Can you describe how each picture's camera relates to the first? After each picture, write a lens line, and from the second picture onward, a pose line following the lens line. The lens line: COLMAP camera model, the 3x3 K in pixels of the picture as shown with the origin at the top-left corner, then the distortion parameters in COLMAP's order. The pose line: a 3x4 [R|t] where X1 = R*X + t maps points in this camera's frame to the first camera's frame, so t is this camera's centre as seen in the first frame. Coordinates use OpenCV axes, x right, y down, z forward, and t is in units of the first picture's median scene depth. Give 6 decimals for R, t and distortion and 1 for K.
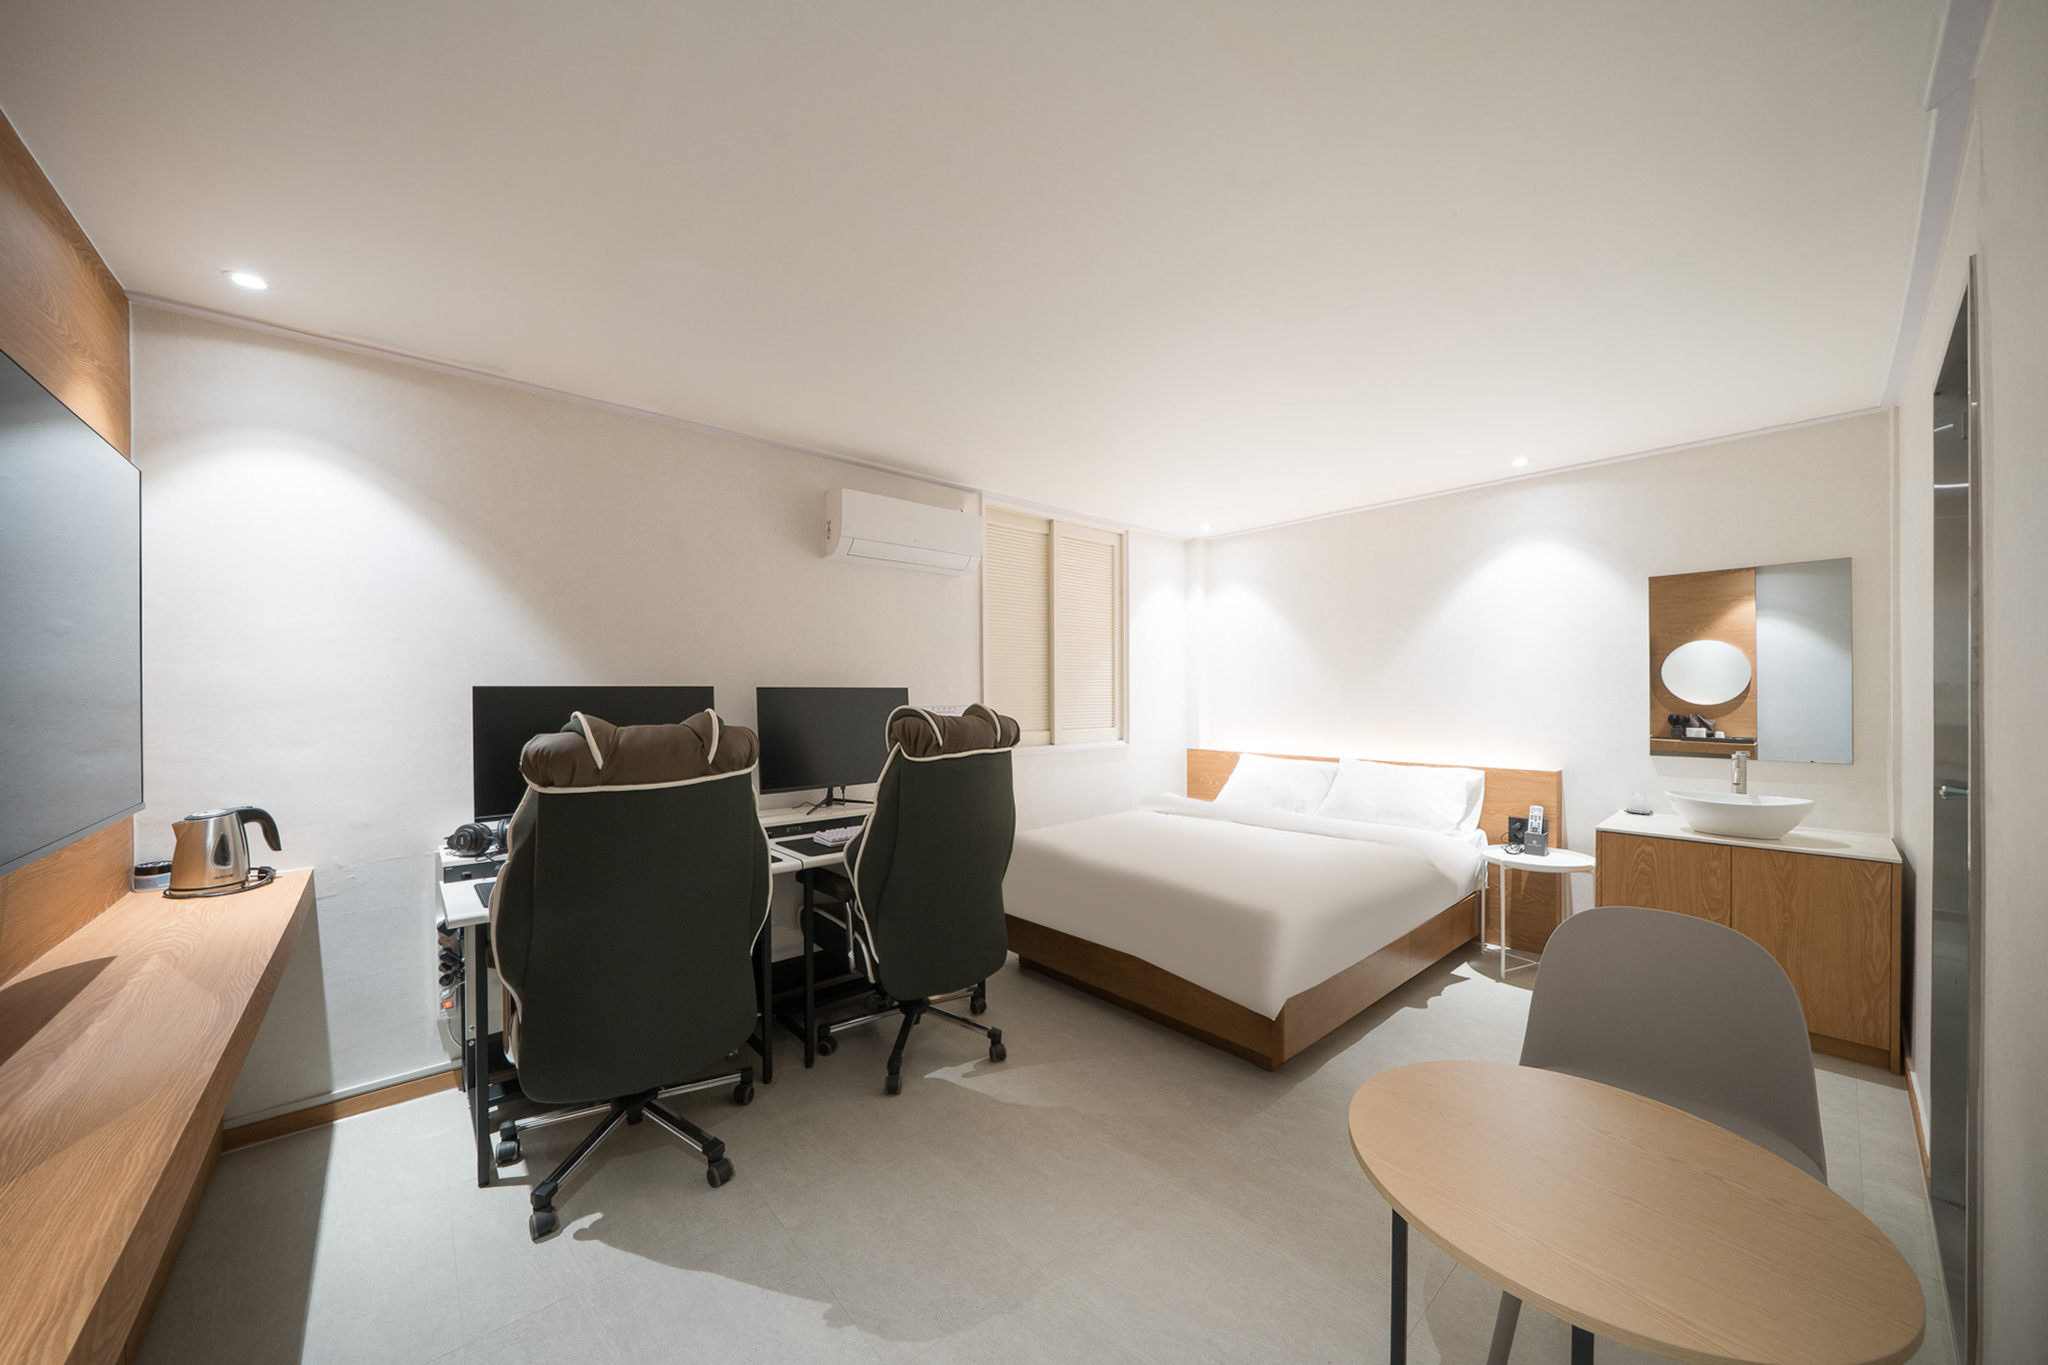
lens RADIAL K [[702.3, 0, 1025.6], [0, 702.3, 691.9], [0, 0, 1]] dist [-0.000222, -0.000050]
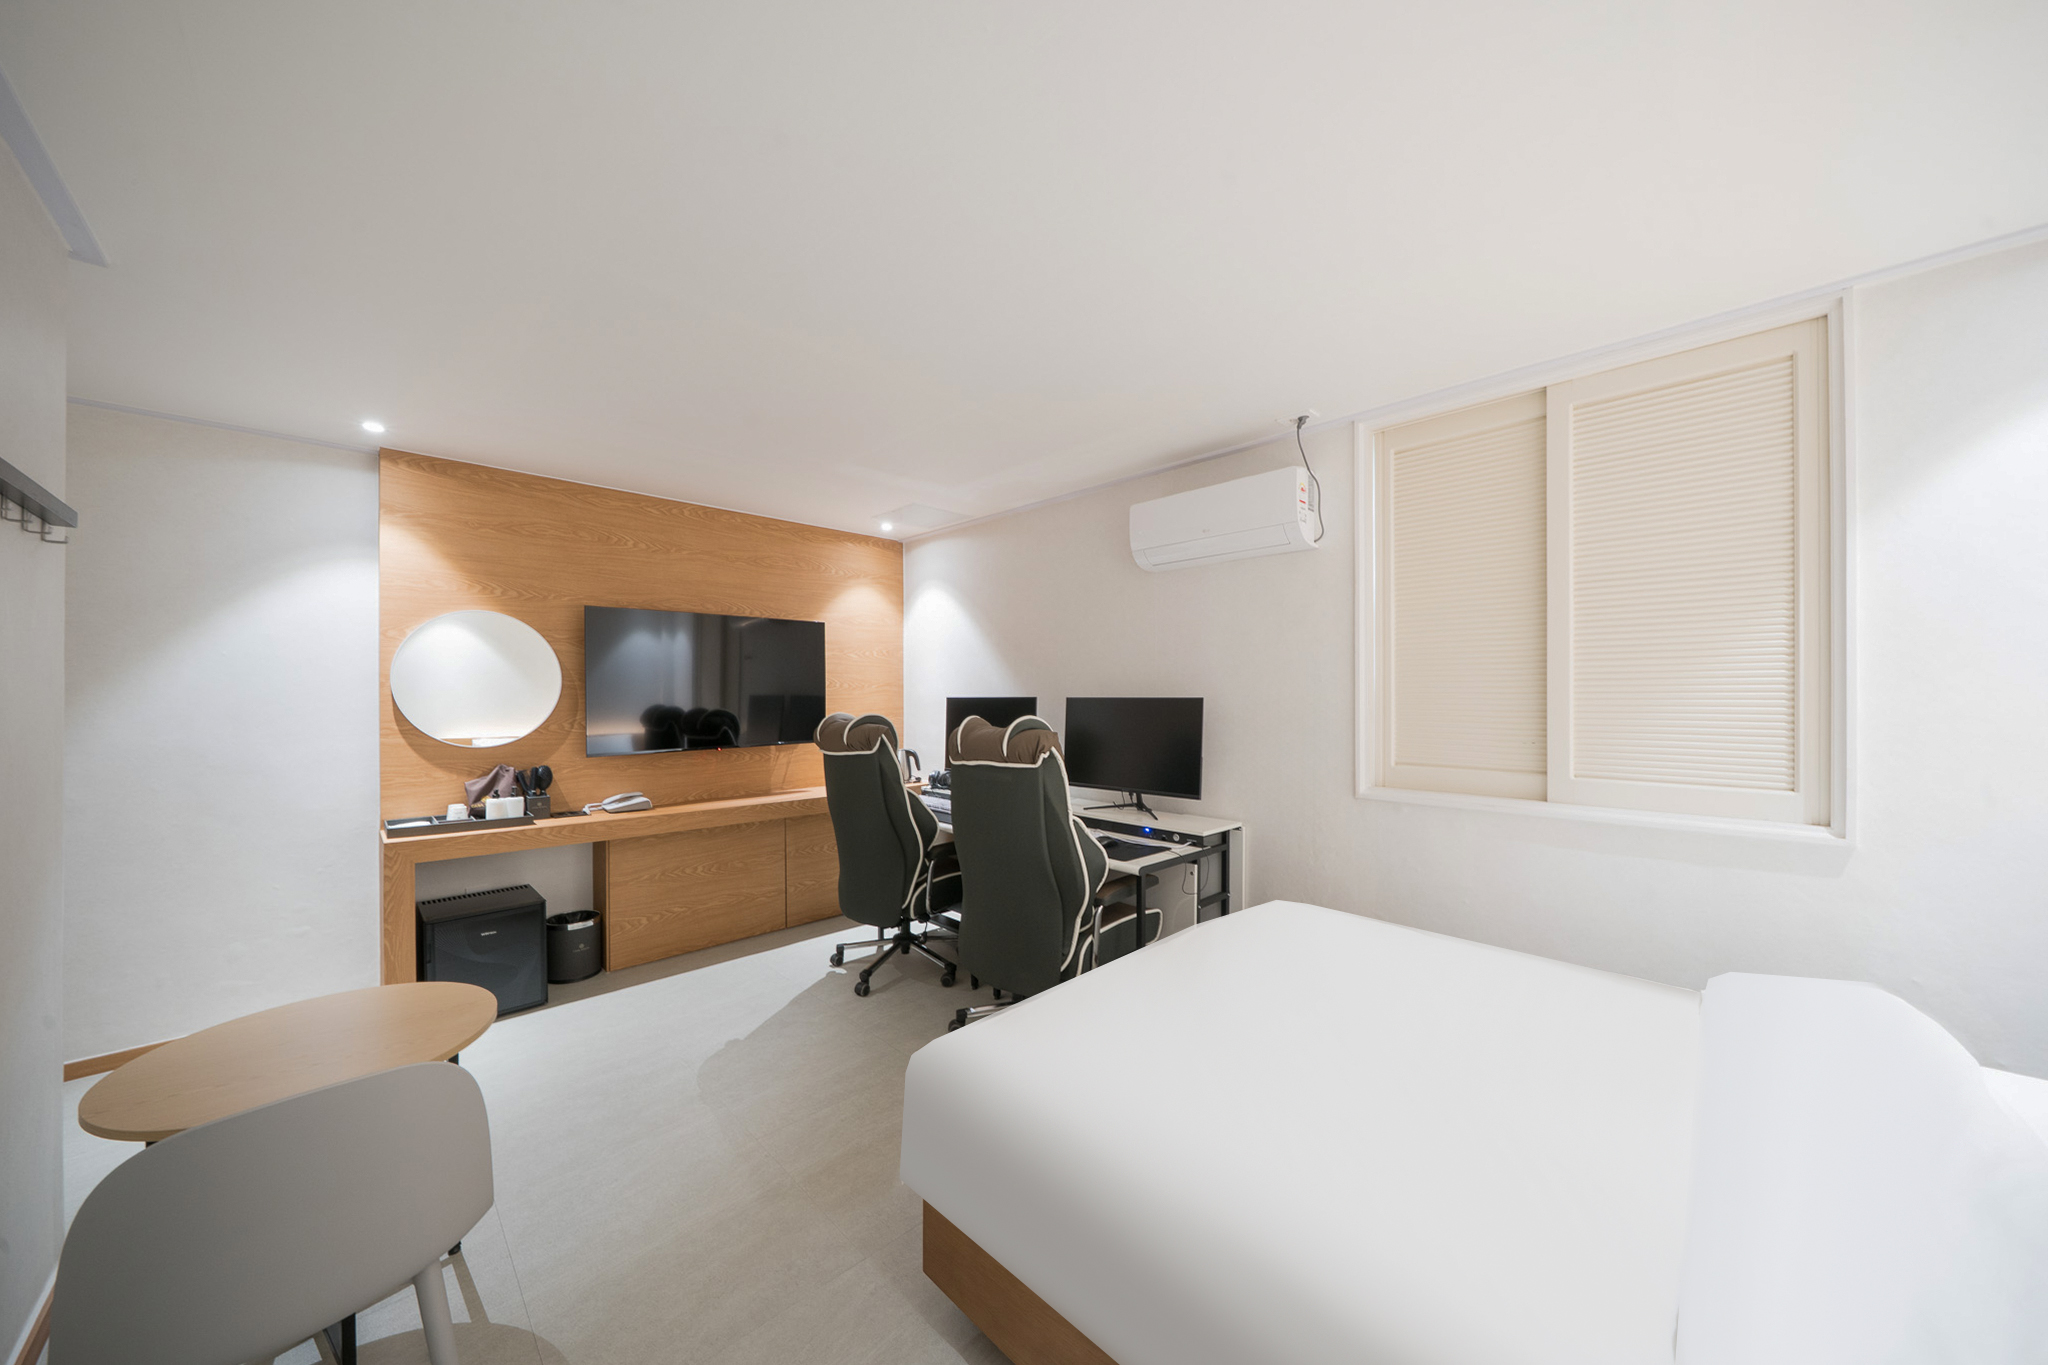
lens RADIAL K [[702.3, 0, 1025.5], [0, 702.3, 688.6], [0, 0, 1]] dist [-0.000222, -0.000050]
pose [[0.059078, -0.006260, -0.998234, 0.828398], [0.004093, 0.999973, -0.006028, -0.014944], [0.998245, -0.003730, 0.059102, 0.843372]]
